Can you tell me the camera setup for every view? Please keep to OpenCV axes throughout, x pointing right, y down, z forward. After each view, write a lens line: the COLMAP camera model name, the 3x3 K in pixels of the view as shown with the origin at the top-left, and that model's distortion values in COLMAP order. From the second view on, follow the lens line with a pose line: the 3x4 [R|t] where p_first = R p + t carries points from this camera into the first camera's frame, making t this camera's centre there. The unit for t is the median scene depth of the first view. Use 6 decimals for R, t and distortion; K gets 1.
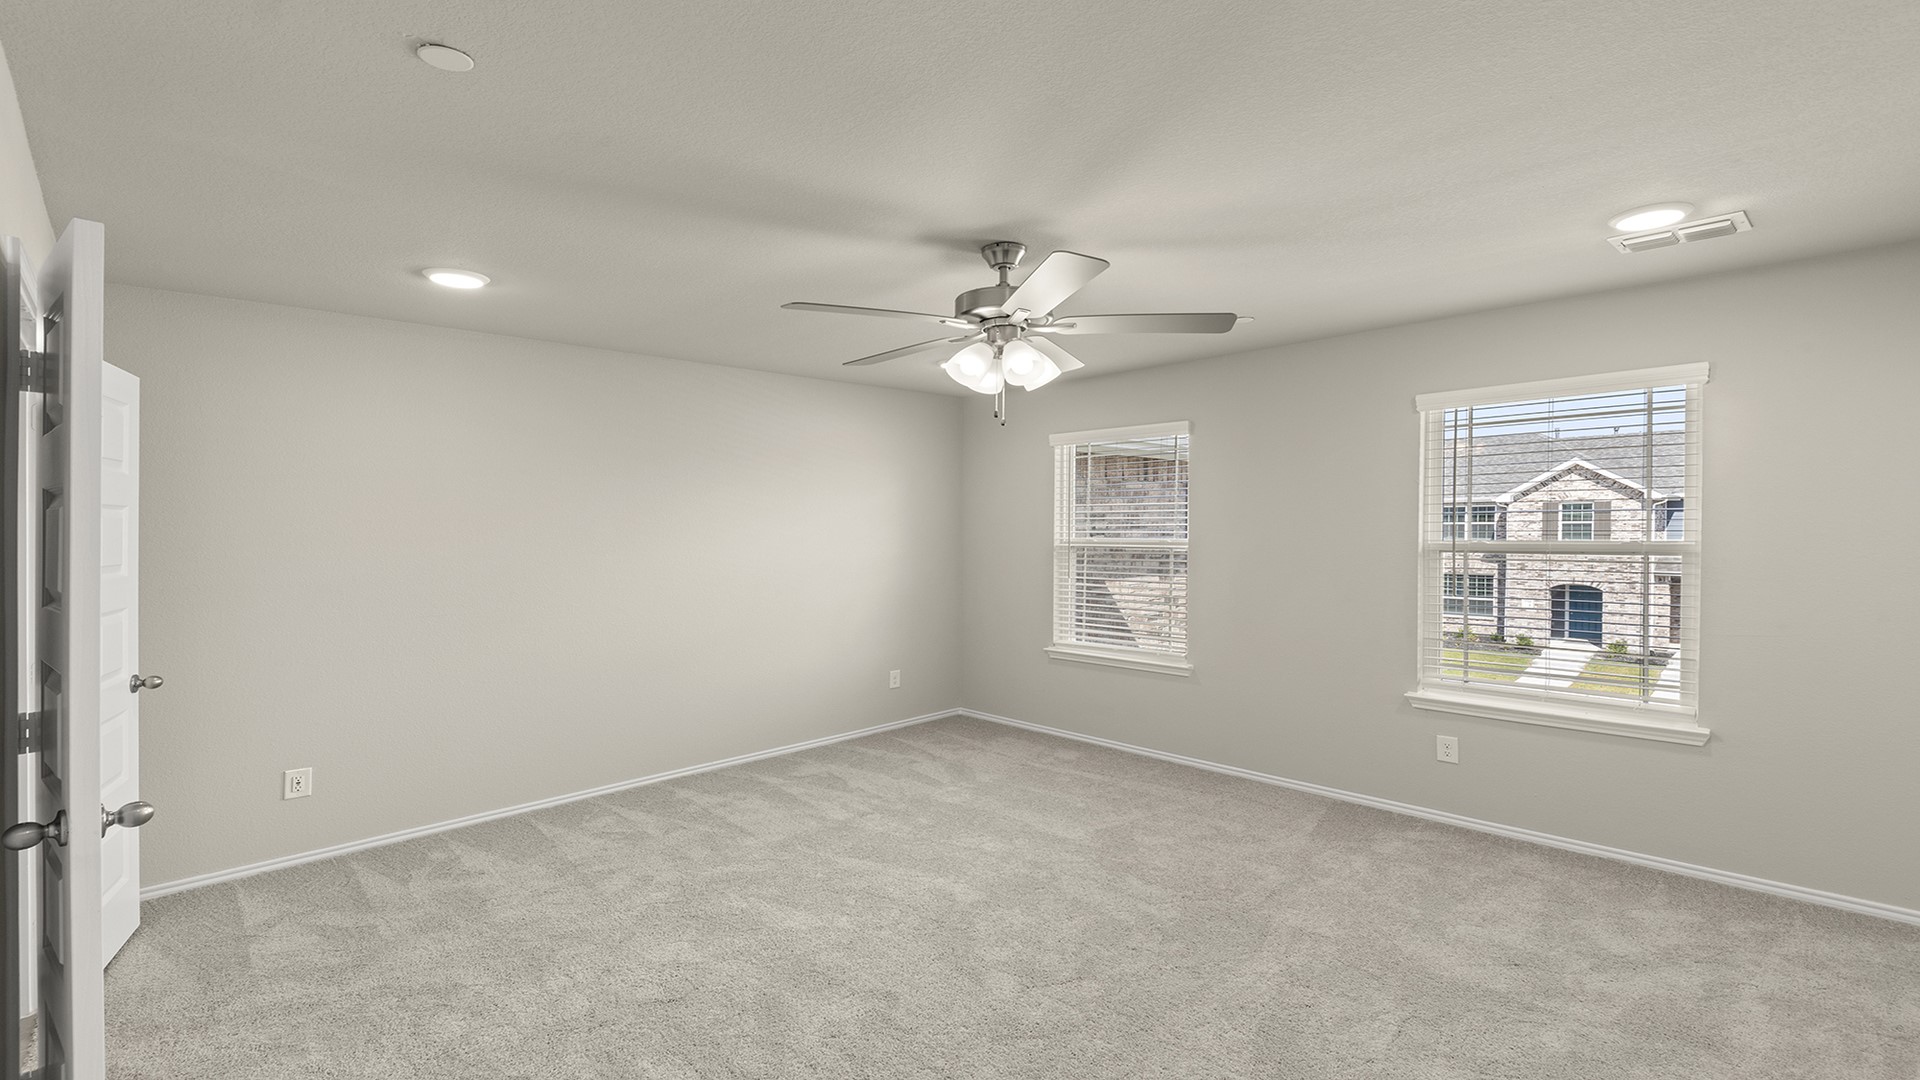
lens RADIAL K [[890.2, 0, 962.4], [0, 890.2, 544.9], [0, 0, 1]] dist [-0.000215, 0.001106]
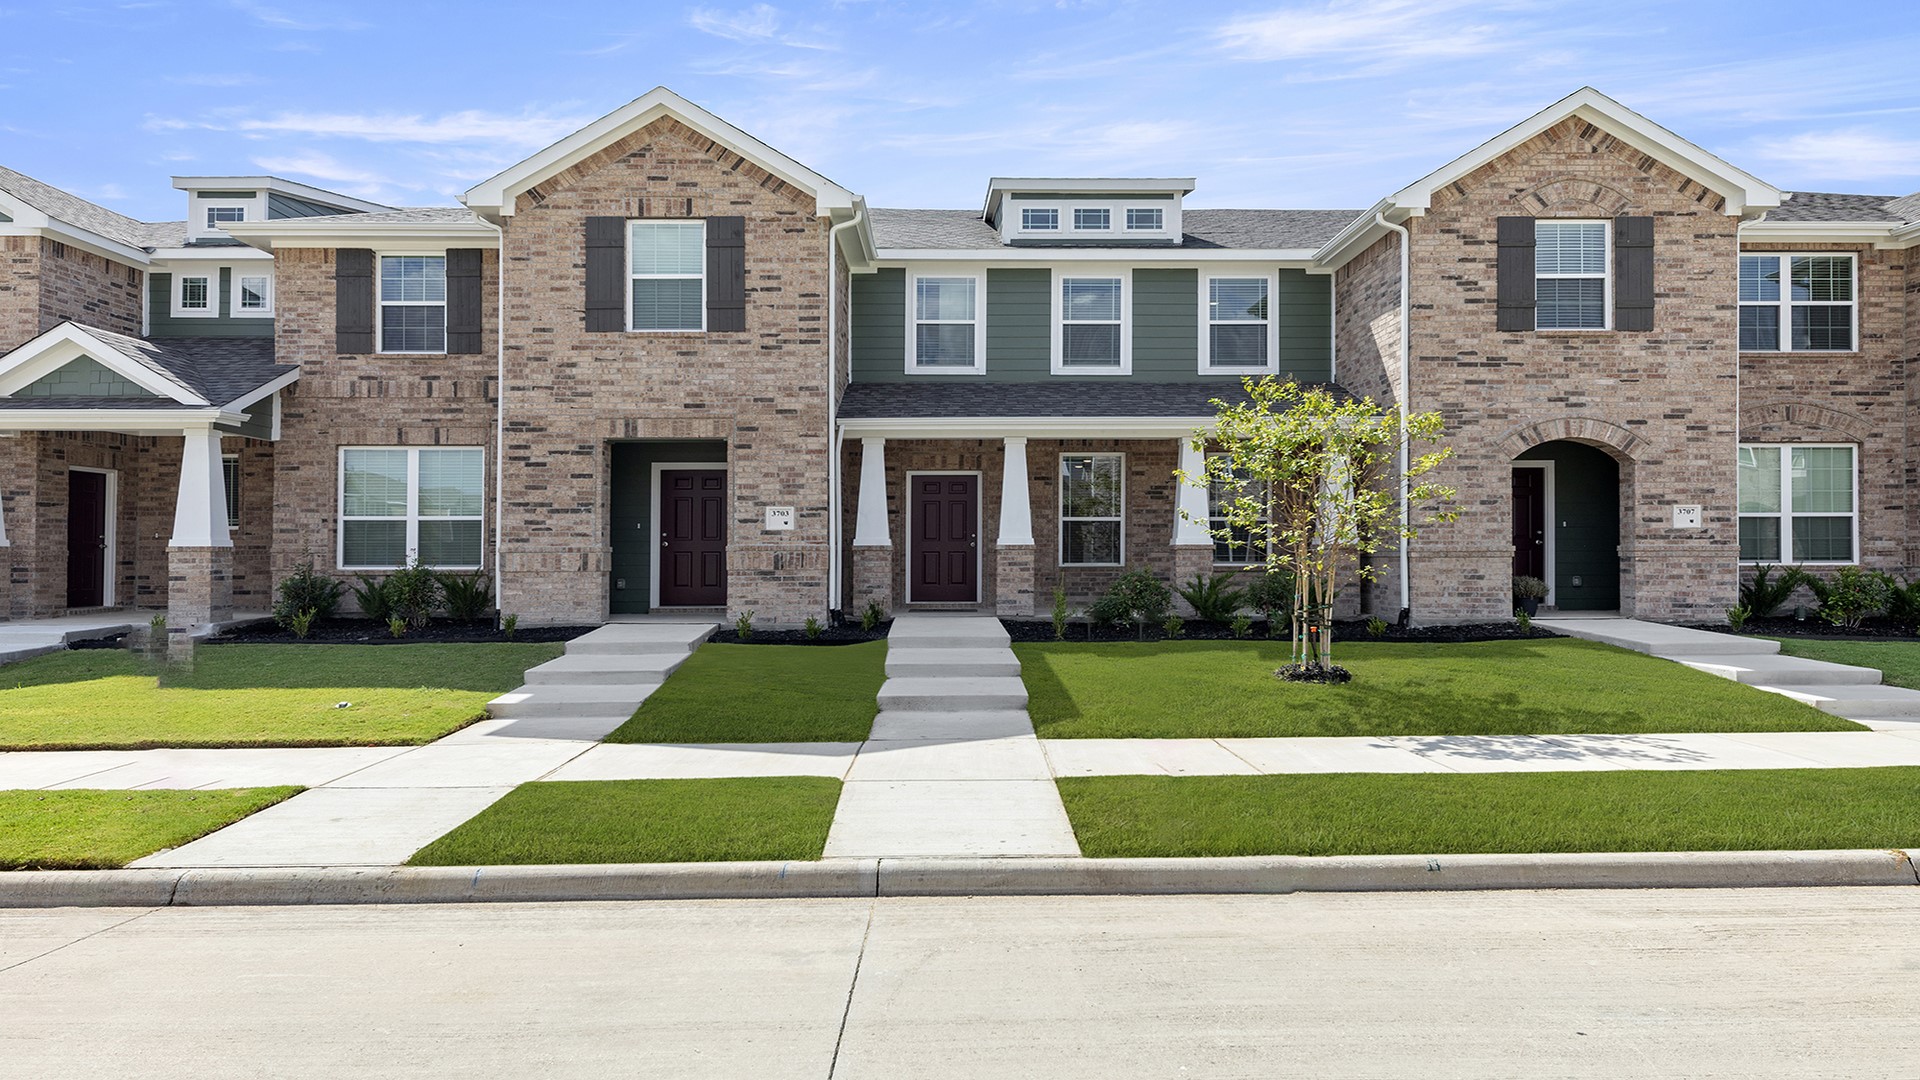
lens RADIAL K [[1268.0, 0, 961.3], [0, 1268.0, 537.5], [0, 0, 1]] dist [0.011718, -0.013187]
pose [[0.682400, -0.000441, 0.730979, 0.396720], [0.004270, 0.999985, -0.003383, 0.090625], [-0.730967, 0.005430, 0.682391, 0.565040]]
